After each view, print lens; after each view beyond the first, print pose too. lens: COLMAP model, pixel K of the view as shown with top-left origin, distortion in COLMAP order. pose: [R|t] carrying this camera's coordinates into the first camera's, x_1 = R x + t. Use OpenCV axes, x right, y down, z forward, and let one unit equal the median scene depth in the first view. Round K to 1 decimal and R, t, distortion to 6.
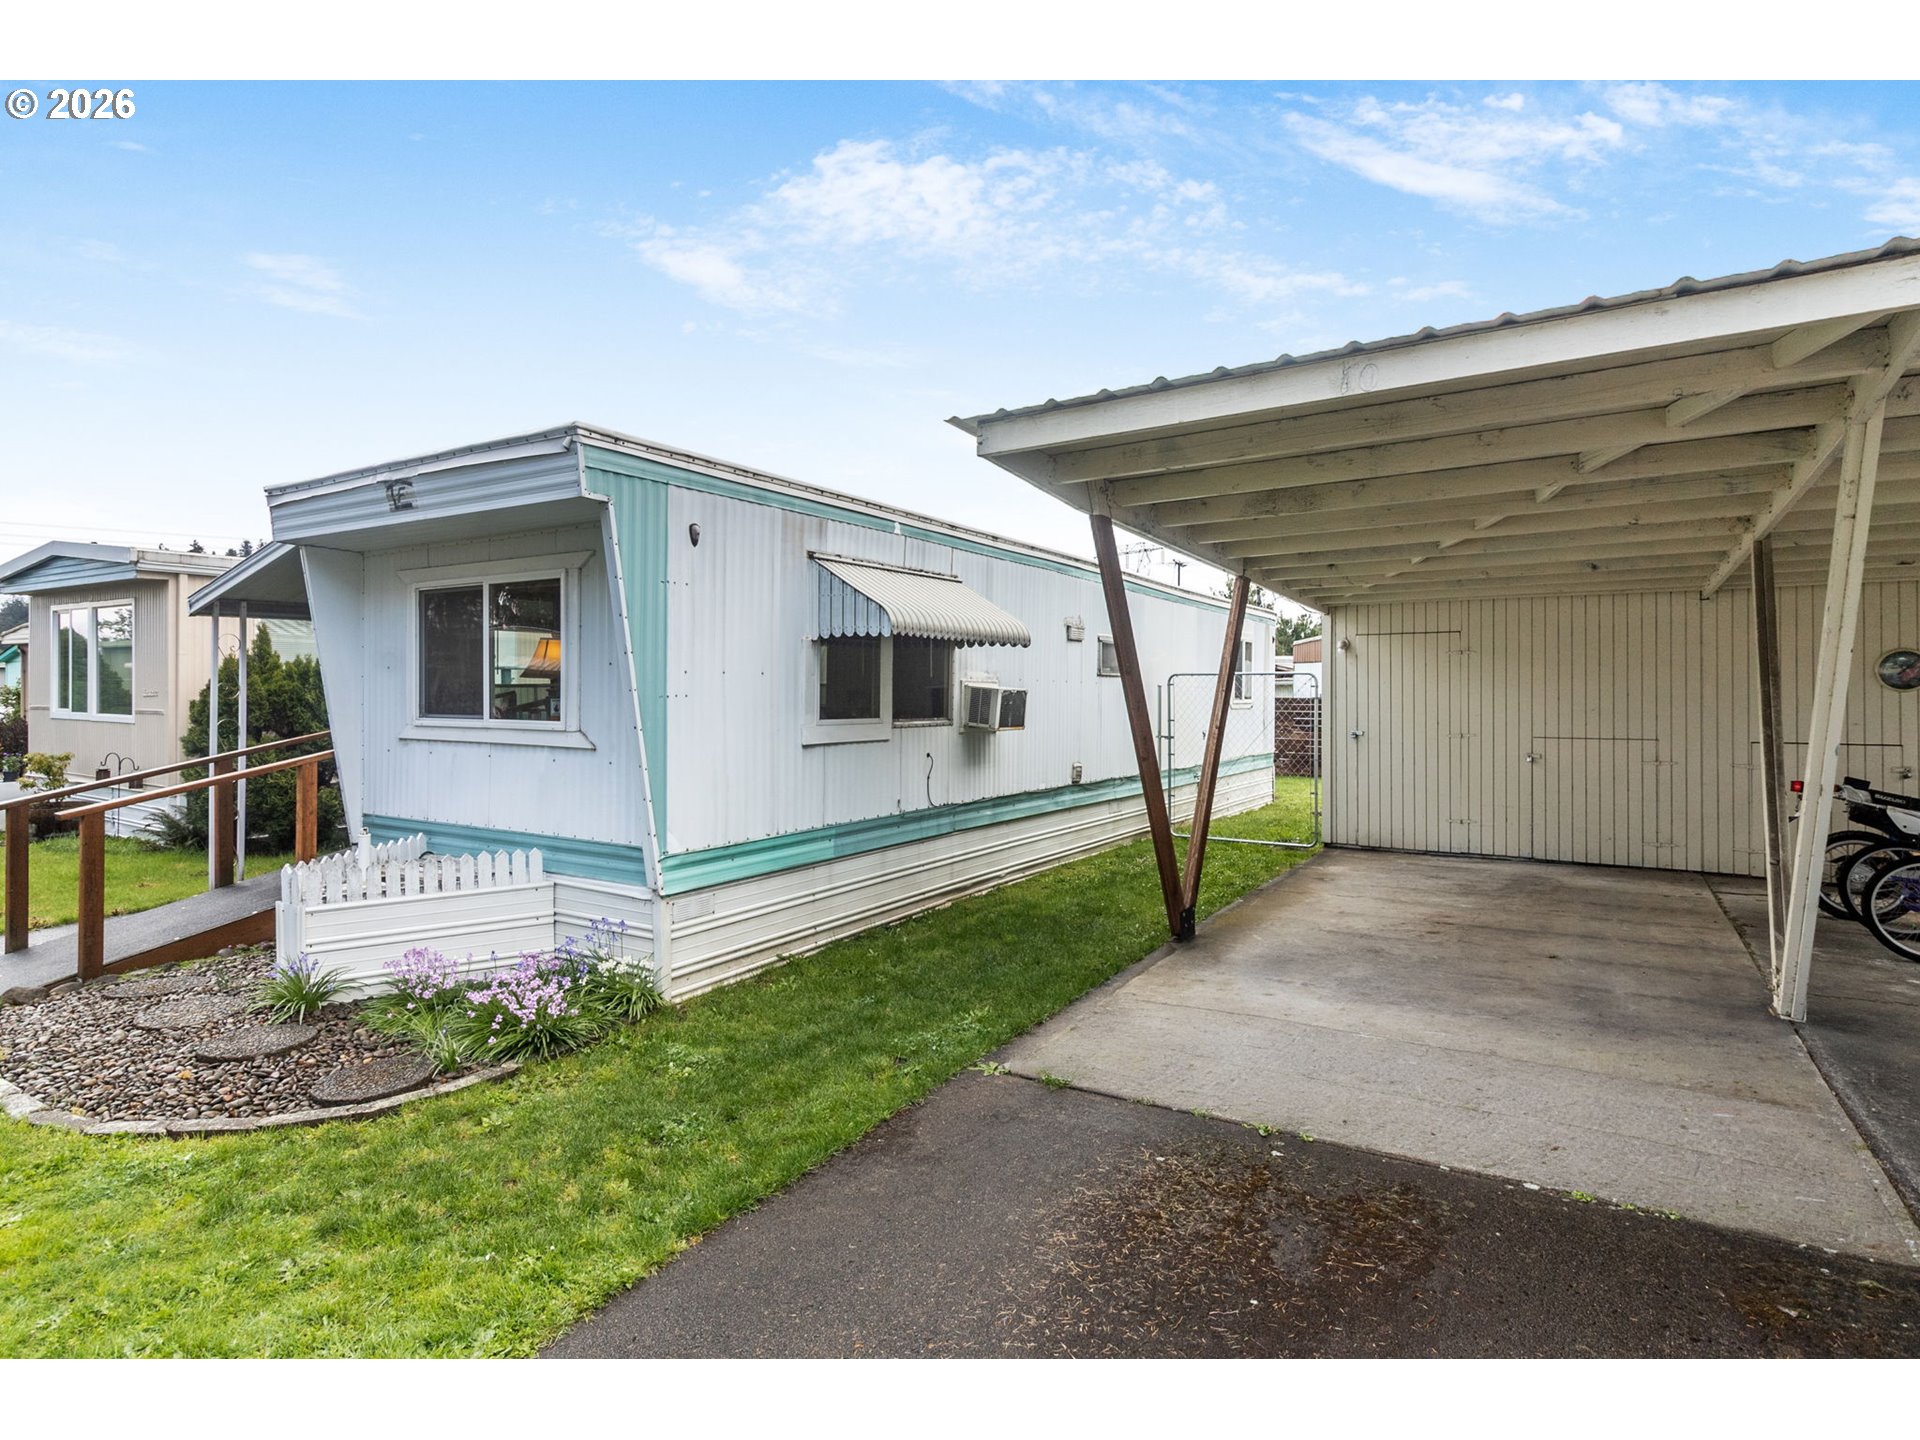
lens RADIAL K [[979.6, 0, 952.8], [0, 979.6, 691.8], [0, 0, 1]] dist [-0.000557, 0.001251]
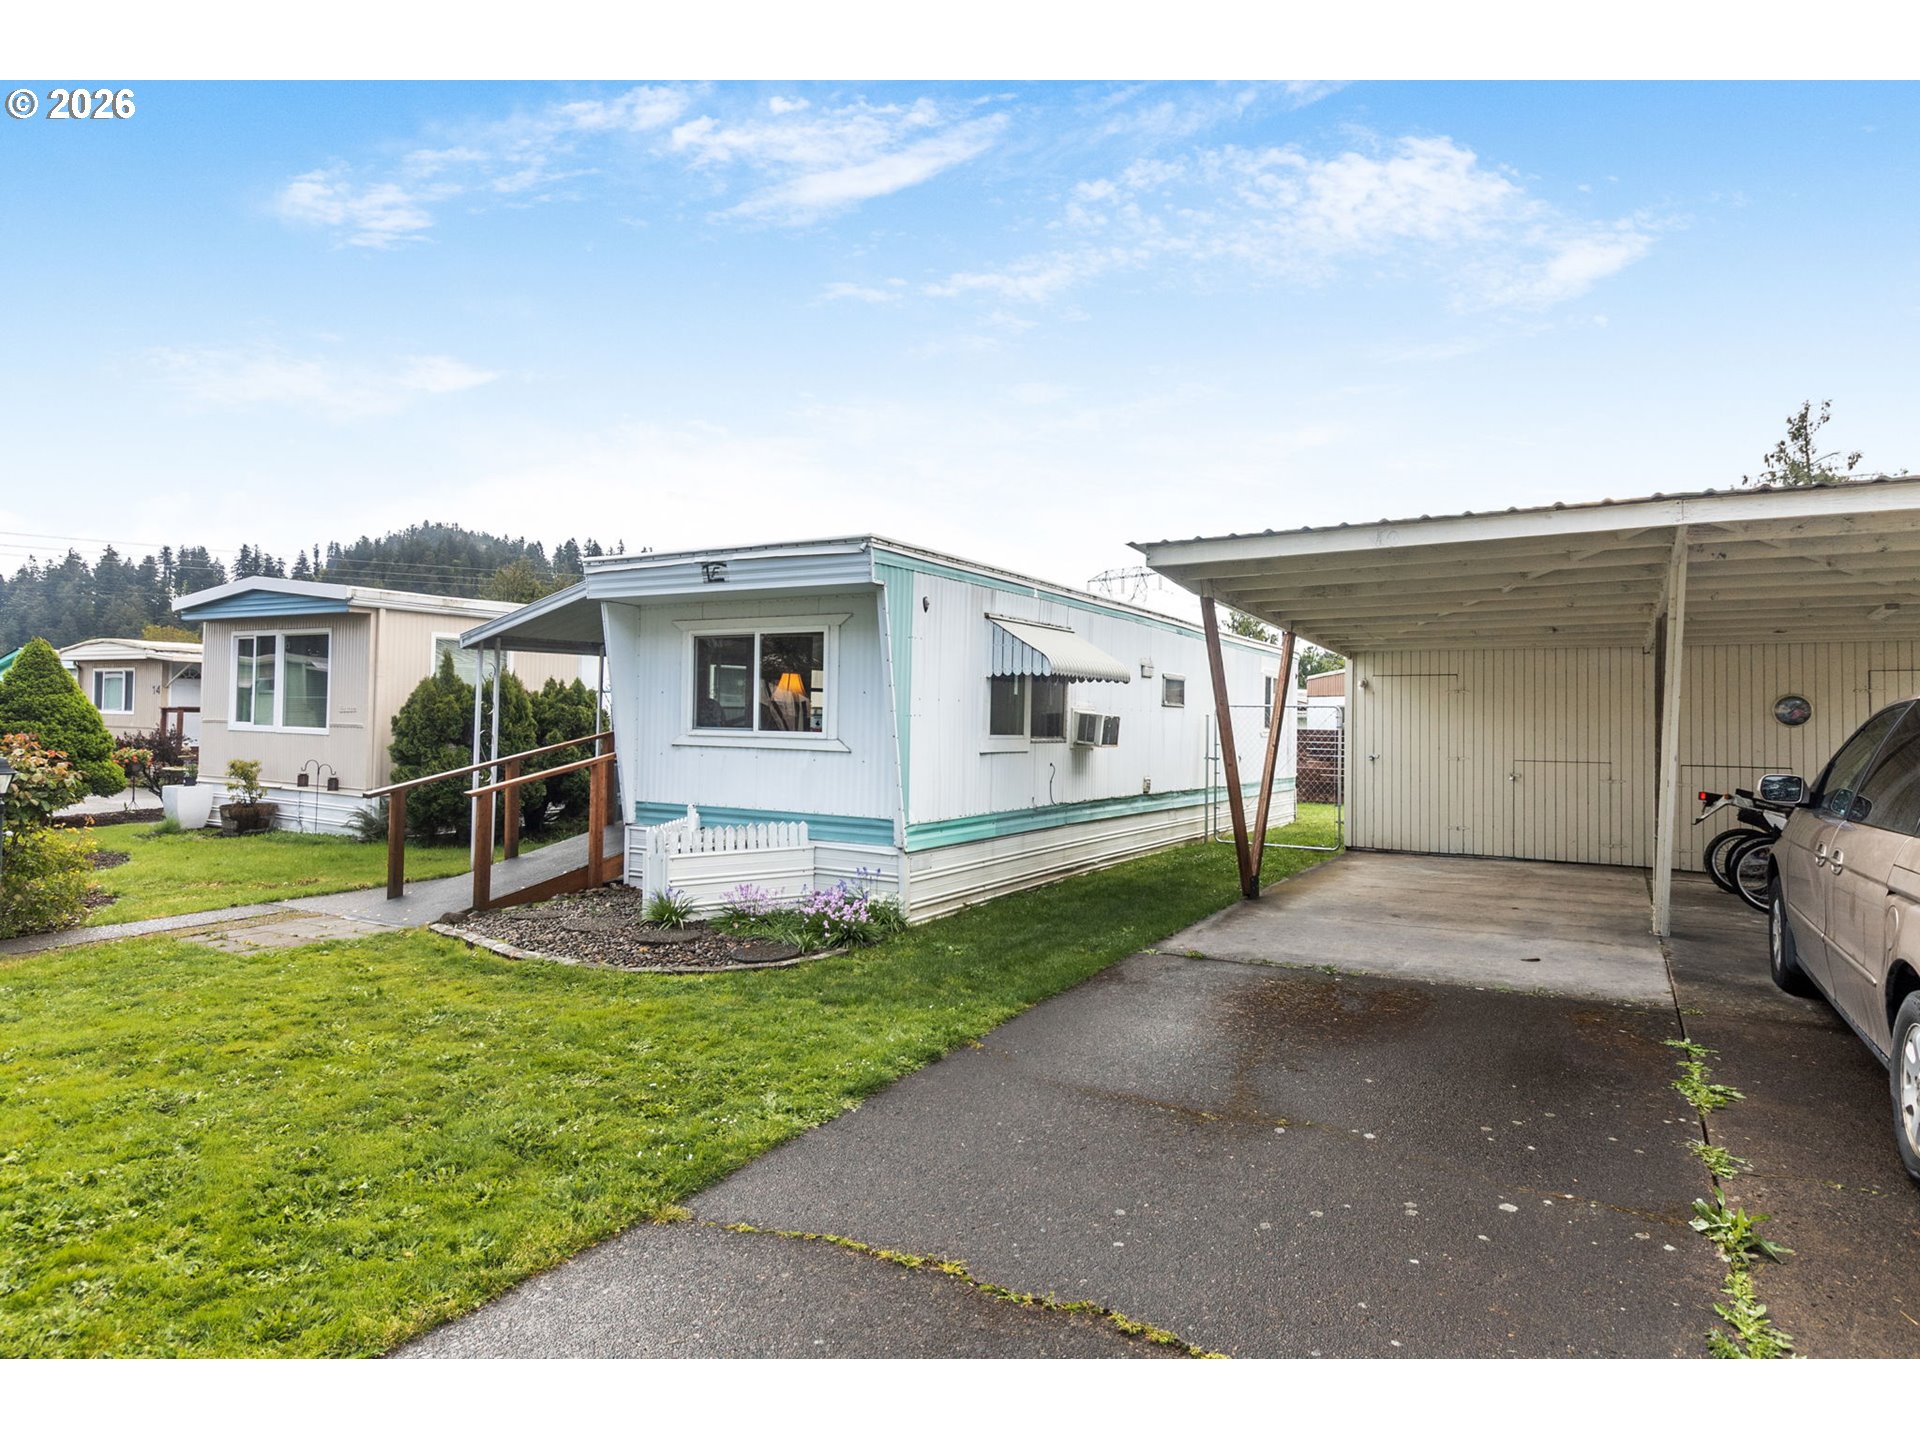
lens RADIAL K [[1043.9, 0, 948.7], [0, 1043.9, 699.9], [0, 0, 1]] dist [0.003269, 0.000769]
pose [[0.999800, 0.014608, 0.013681, -0.201172], [-0.014320, 0.999679, -0.020914, 0.010169], [-0.013982, 0.020714, 0.999688, -0.438454]]
